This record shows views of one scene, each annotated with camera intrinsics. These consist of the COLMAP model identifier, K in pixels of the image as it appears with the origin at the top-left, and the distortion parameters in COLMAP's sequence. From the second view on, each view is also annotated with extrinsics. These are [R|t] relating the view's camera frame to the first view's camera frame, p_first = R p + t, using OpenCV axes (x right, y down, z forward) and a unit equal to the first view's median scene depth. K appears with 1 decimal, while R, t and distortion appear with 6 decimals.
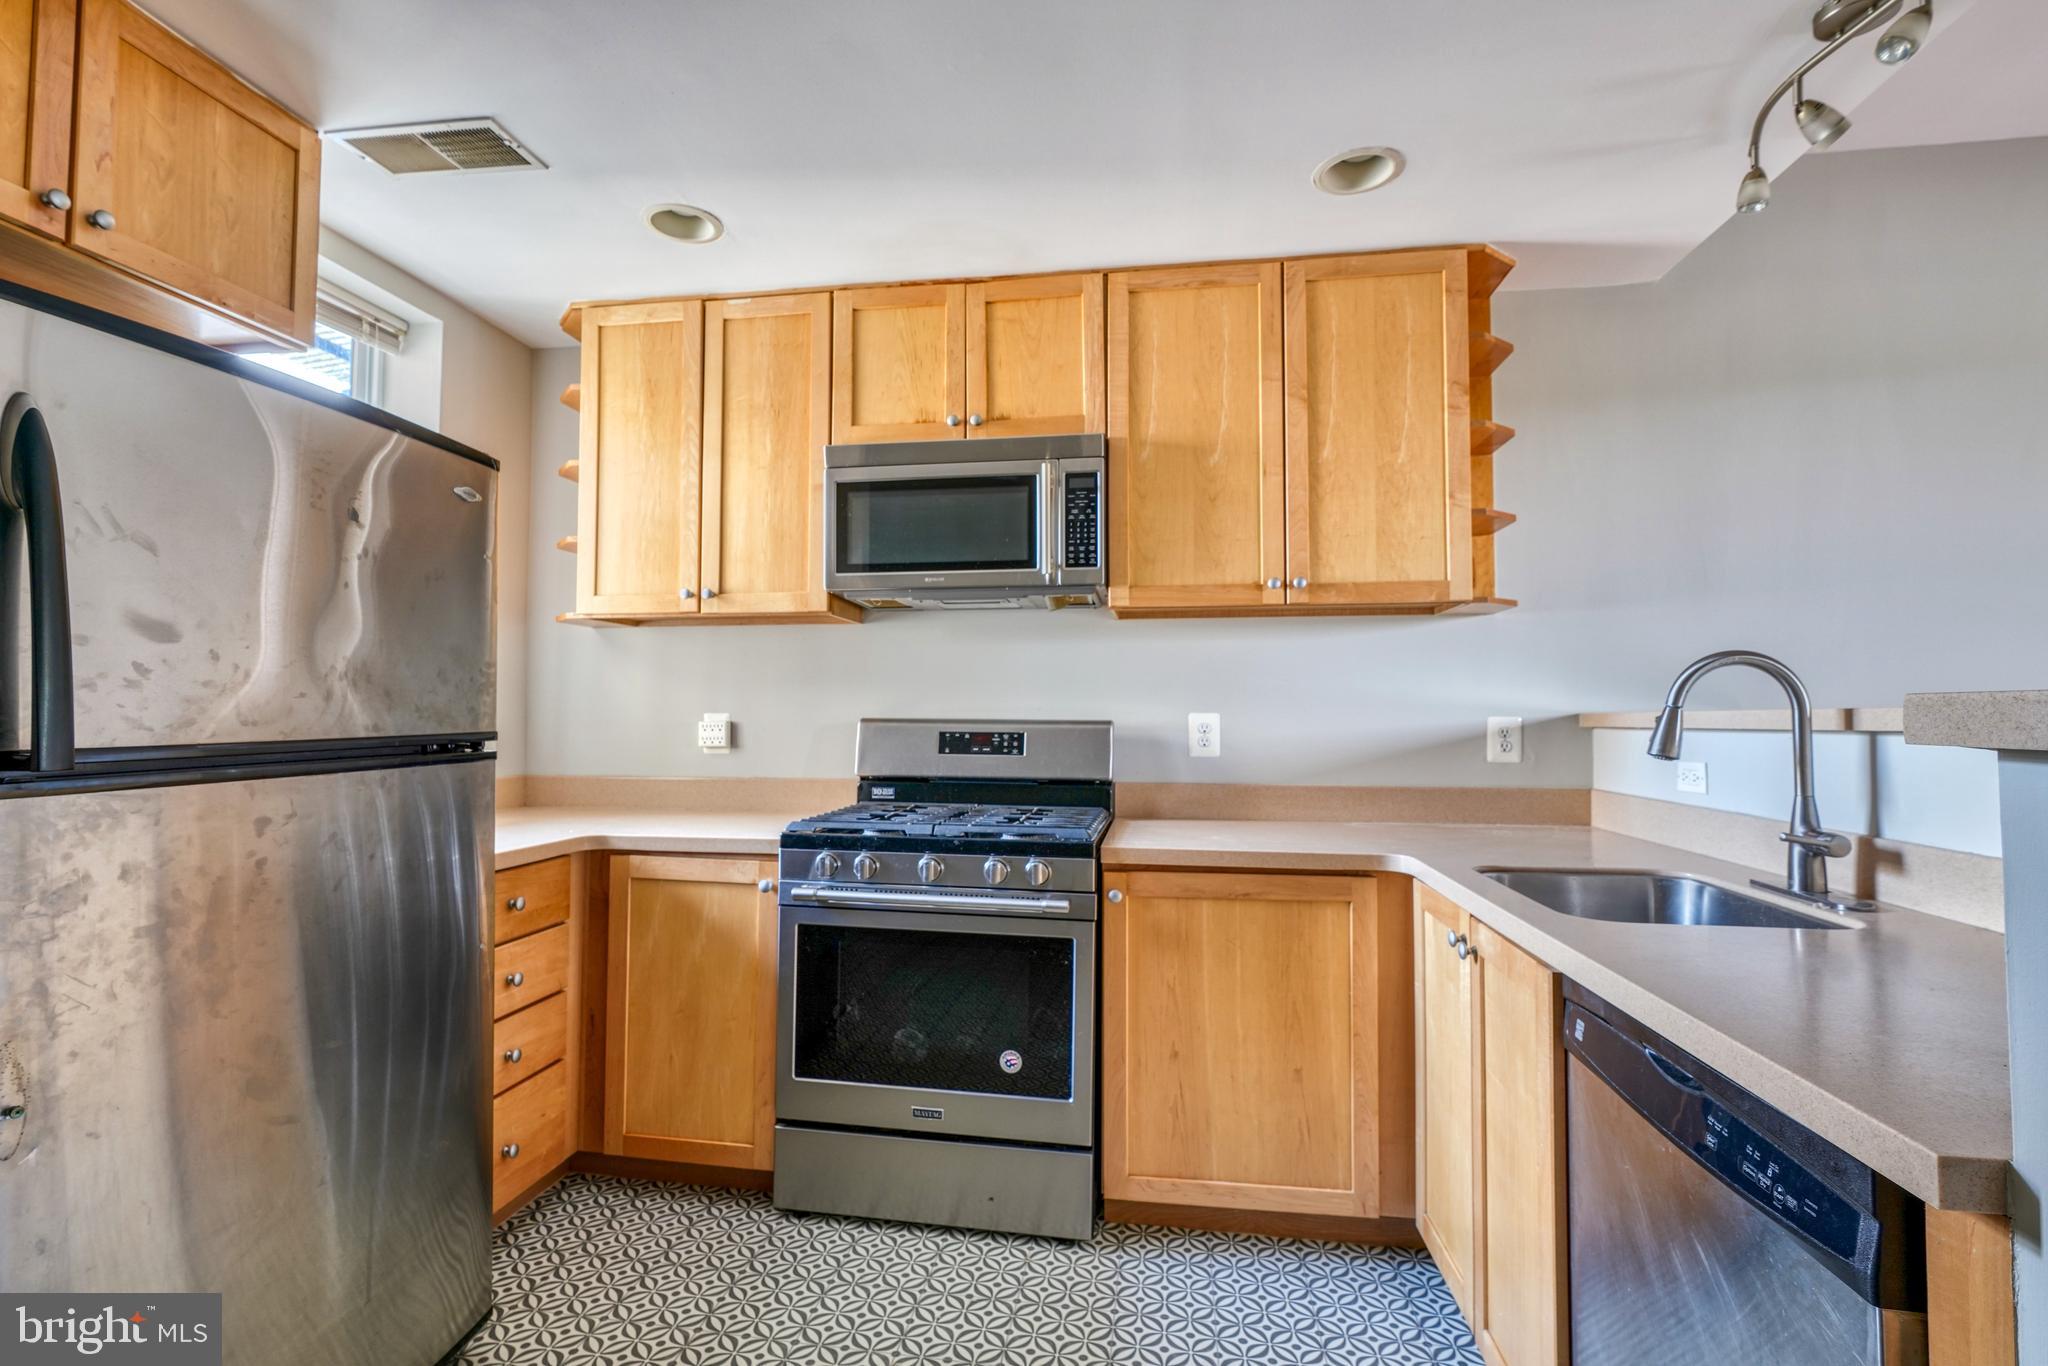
lens RADIAL K [[976.7, 0, 1010.3], [0, 976.7, 679.8], [0, 0, 1]] dist [-0.013440, 0.009317]
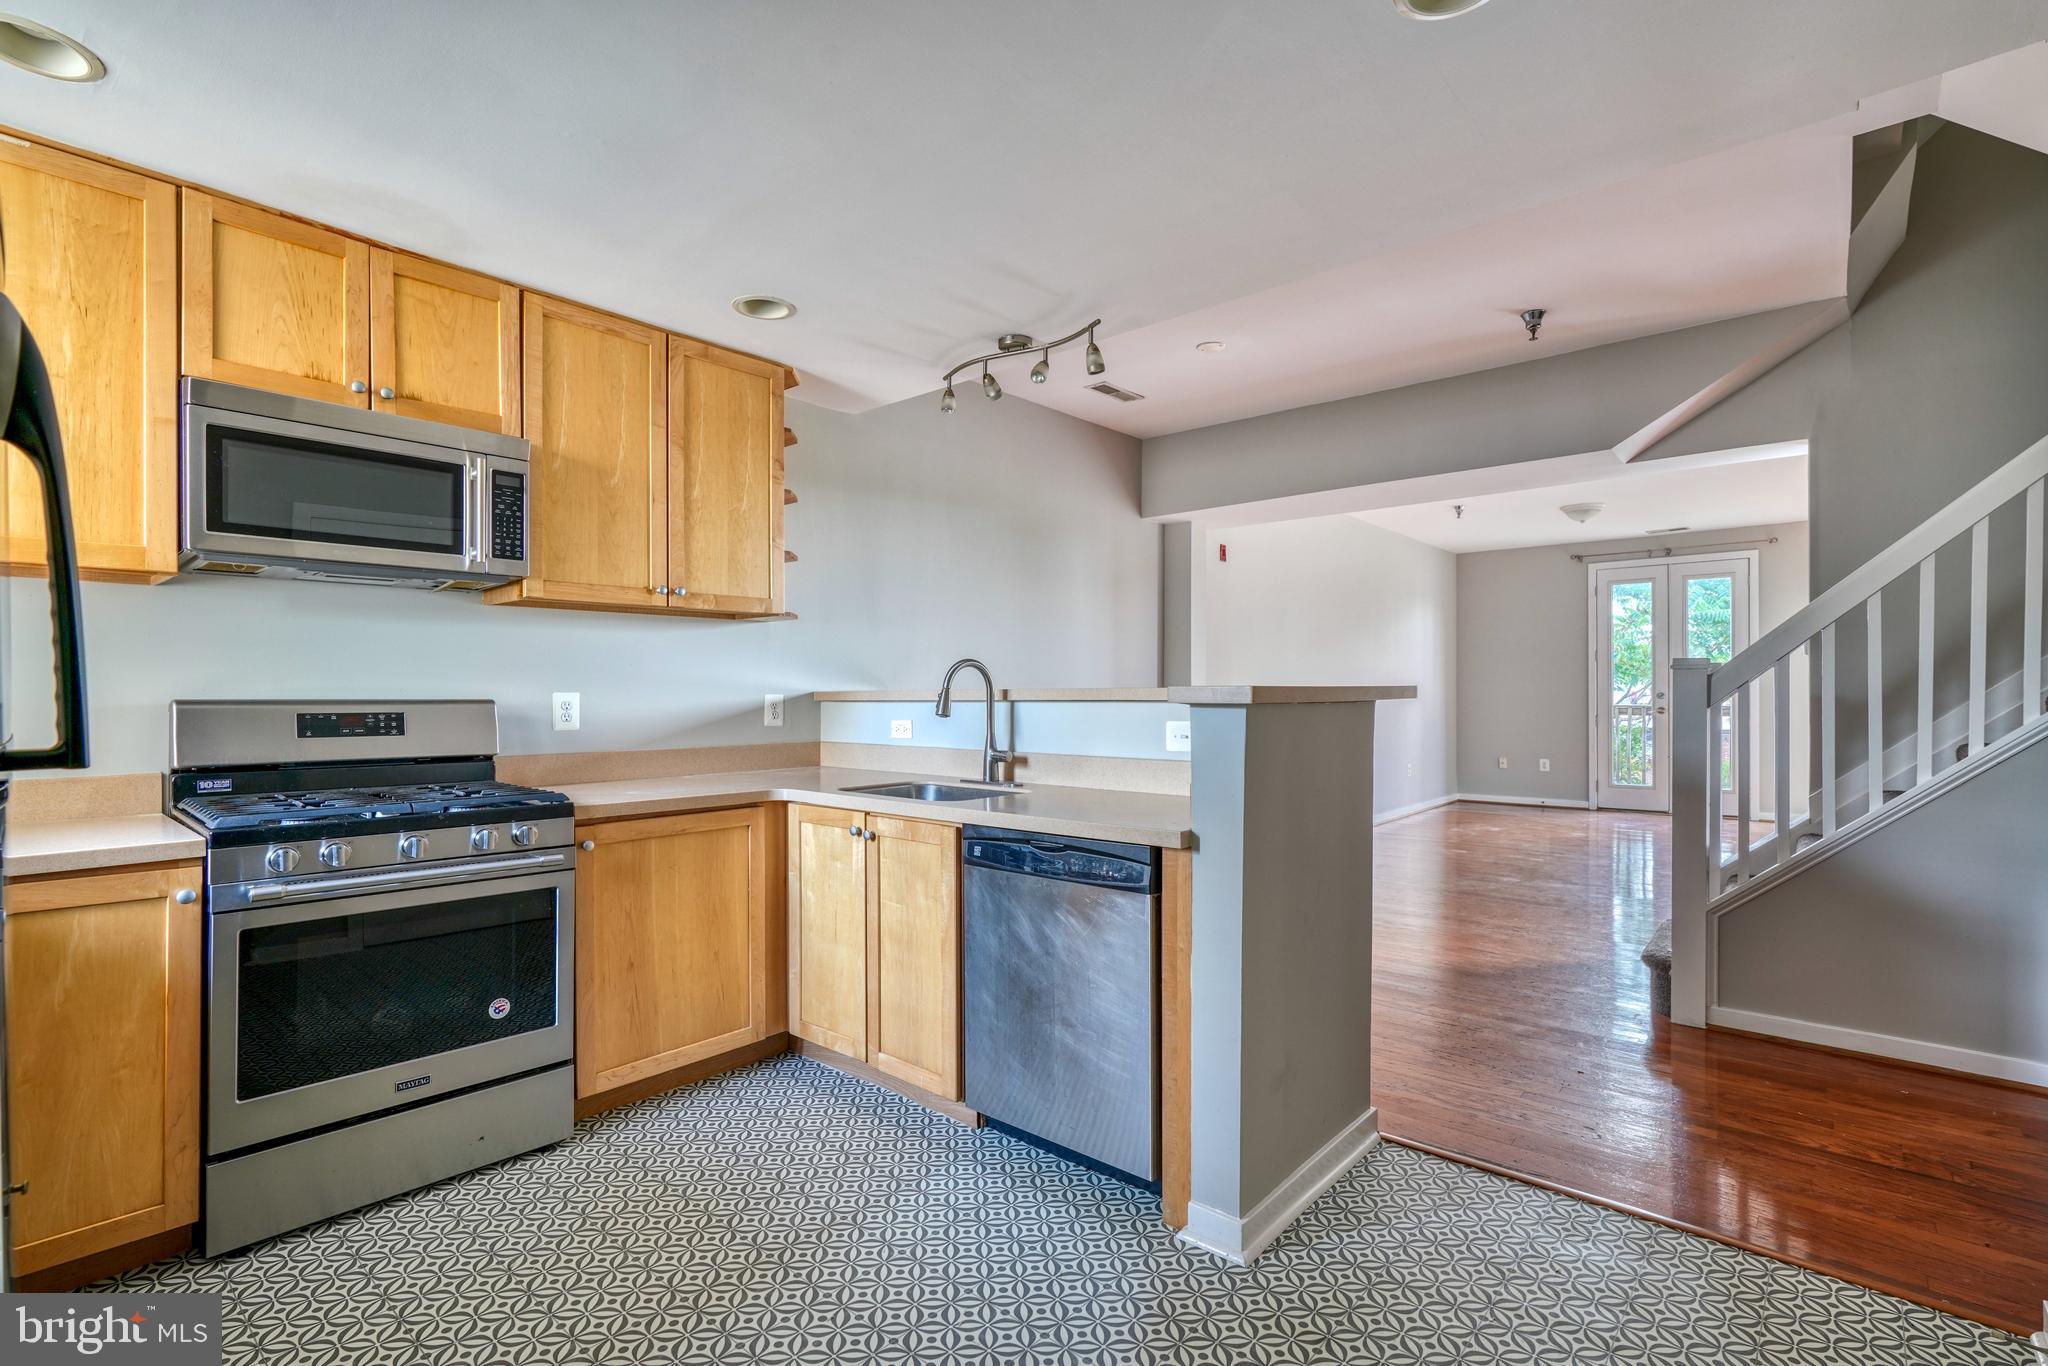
lens RADIAL K [[958.0, 0, 1014.8], [0, 958.0, 686.8], [0, 0, 1]] dist [-0.014643, 0.008610]
pose [[0.533362, 0.001478, 0.845886, -0.553013], [-0.027051, 0.999517, 0.015310, -0.004610], [-0.845455, -0.031047, 0.533144, -0.053852]]
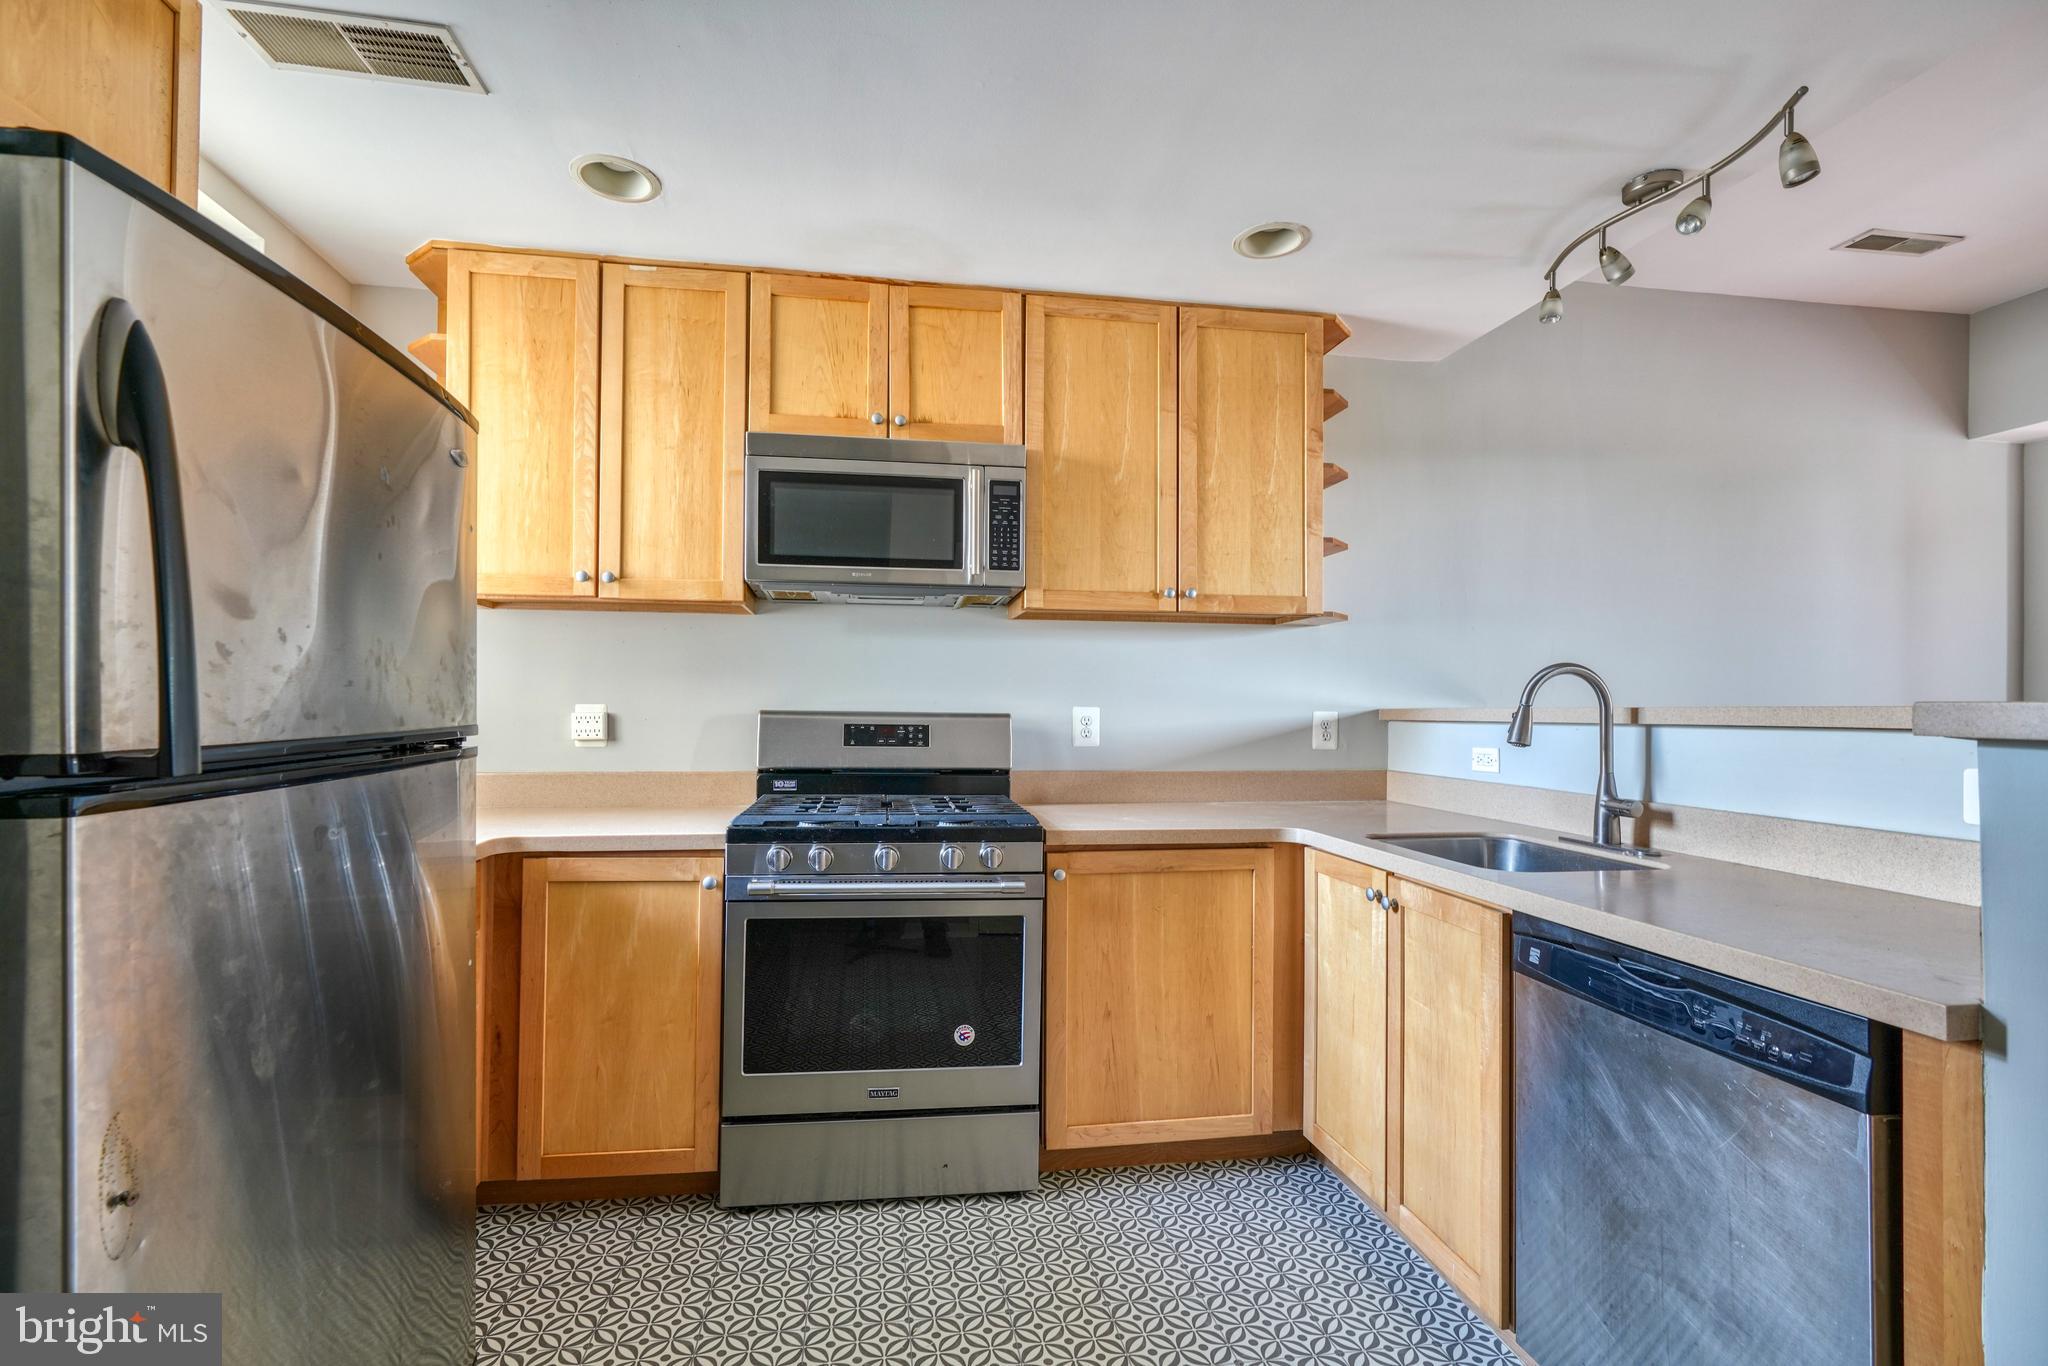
lens RADIAL K [[940.9, 0, 1007.0], [0, 940.9, 693.8], [0, 0, 1]] dist [-0.012091, 0.006665]
pose [[0.951140, 0.009622, 0.308611, -0.251916], [-0.016708, 0.999654, 0.020327, -0.001084], [-0.308308, -0.024490, 0.950971, 0.020654]]
